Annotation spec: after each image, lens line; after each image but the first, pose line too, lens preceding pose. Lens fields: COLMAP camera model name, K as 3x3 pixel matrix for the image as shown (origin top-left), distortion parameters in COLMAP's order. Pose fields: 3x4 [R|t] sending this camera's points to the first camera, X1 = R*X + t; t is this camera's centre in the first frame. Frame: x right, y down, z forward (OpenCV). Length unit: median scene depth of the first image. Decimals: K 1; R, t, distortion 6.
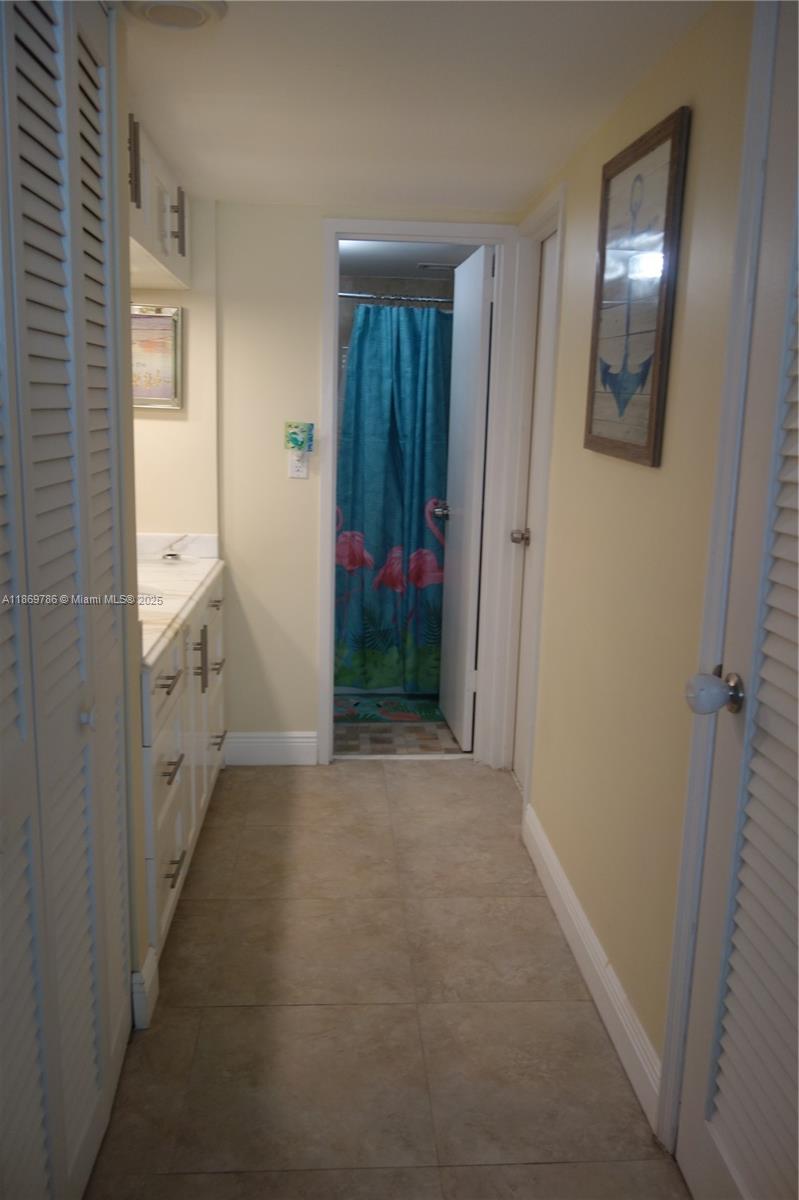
lens RADIAL K [[949.2, 0, 401.5], [0, 949.2, 605.2], [0, 0, 1]] dist [-0.003361, -0.024018]
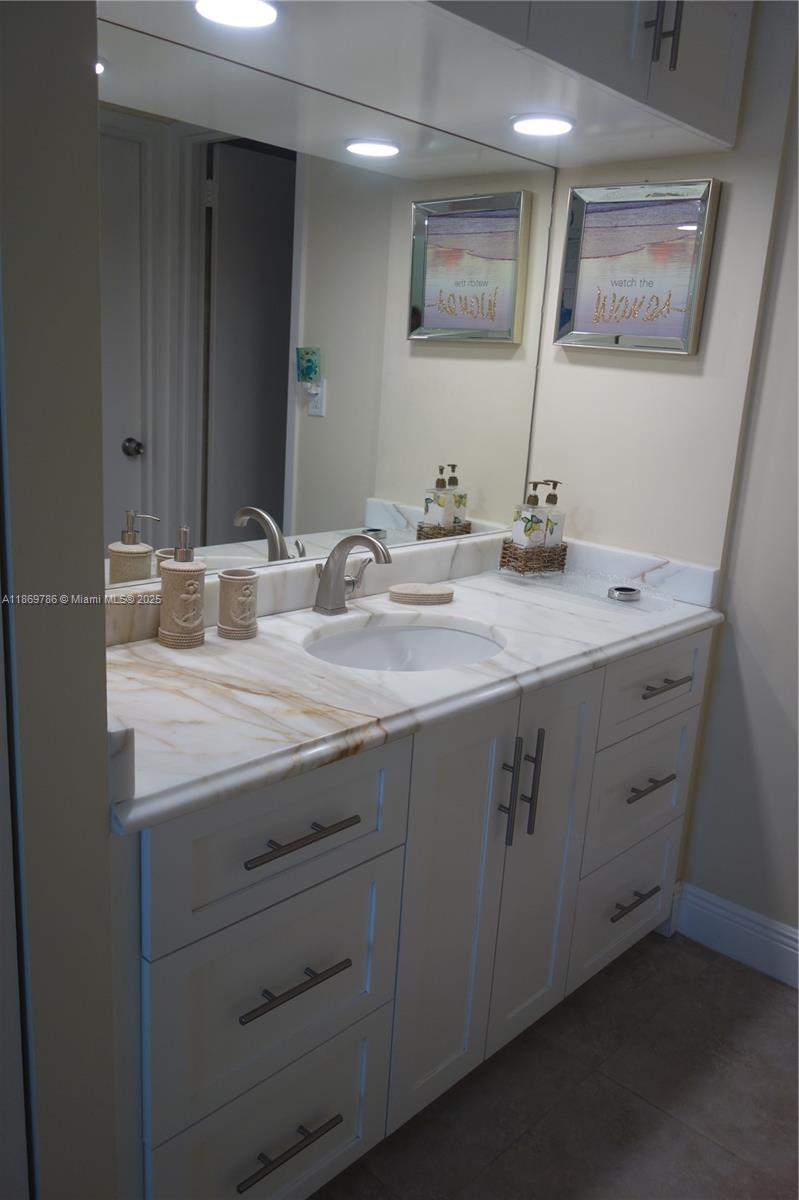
lens RADIAL K [[949.2, 0, 398.5], [0, 949.2, 612.1], [0, 0, 1]] dist [-0.003361, -0.024018]
pose [[0.680769, 0.194219, -0.706281, 0.097640], [-0.169165, 0.979829, 0.106387, -0.077470], [0.712697, 0.047053, 0.699893, 0.442484]]
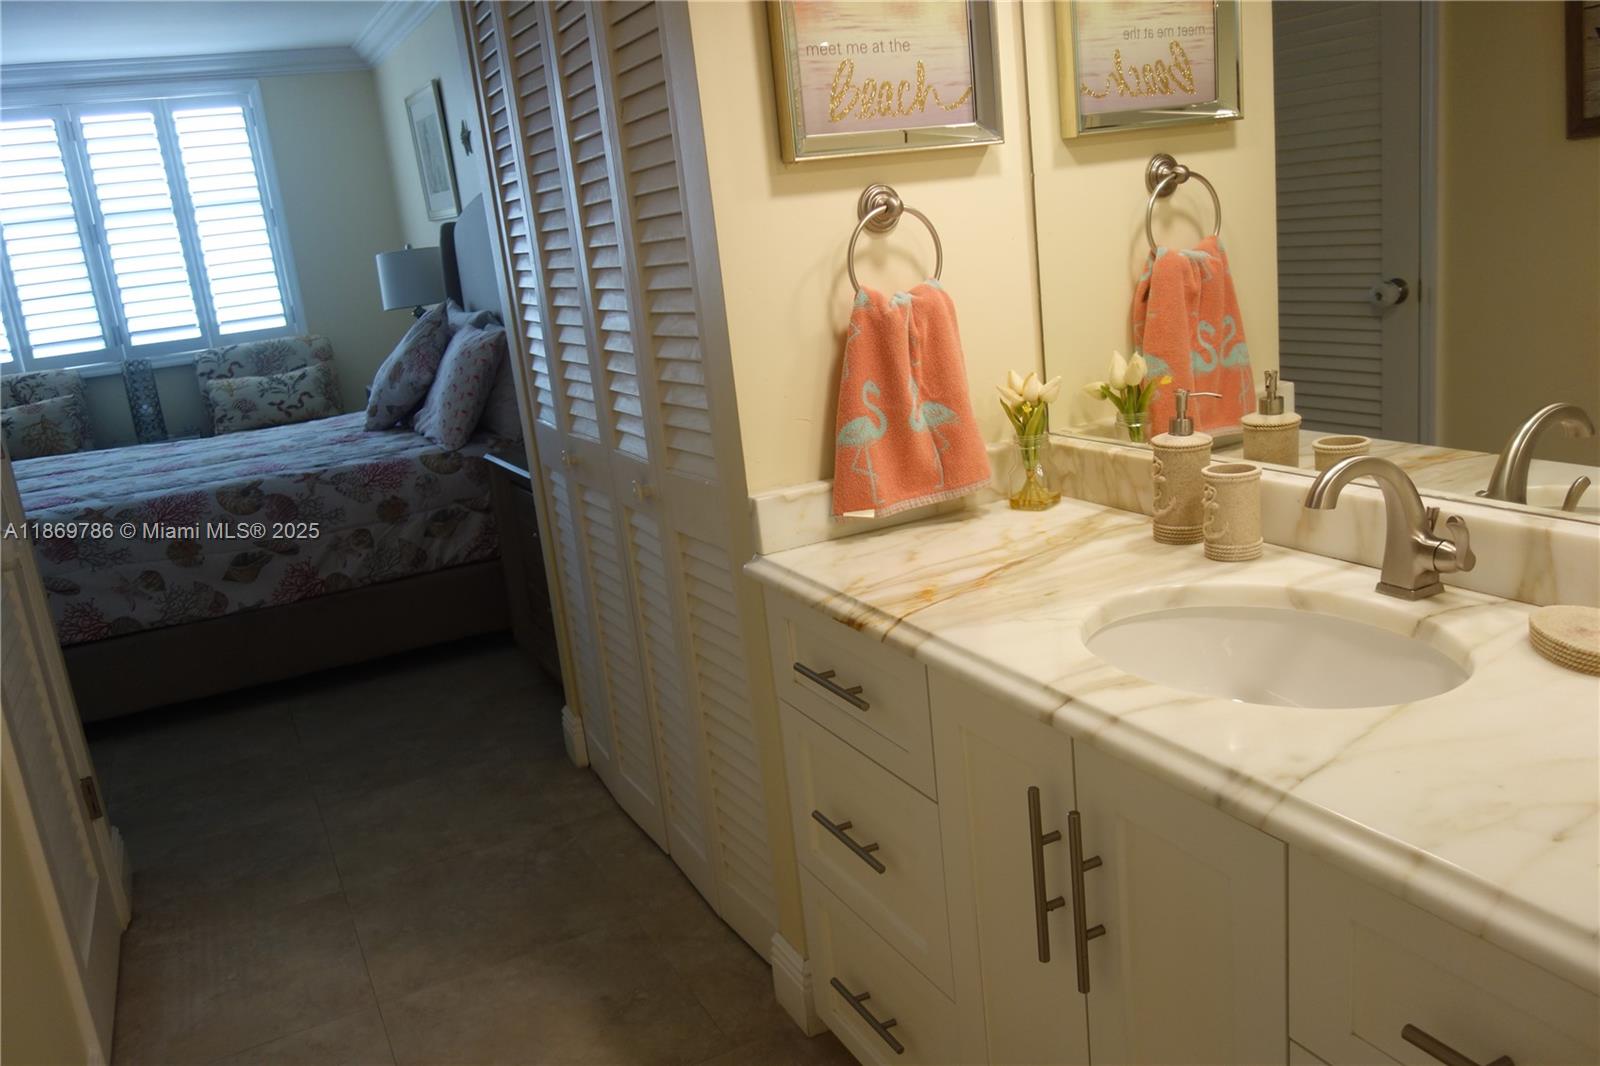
lens RADIAL K [[1265.6, 0, 802.4], [0, 1265.6, 528.4], [0, 0, 1]] dist [-0.003361, -0.024018]
pose [[-0.917442, 0.158301, -0.365023, 0.017557], [0.002444, 0.919666, 0.392694, -0.187622], [0.397863, 0.359382, -0.844127, 1.024736]]
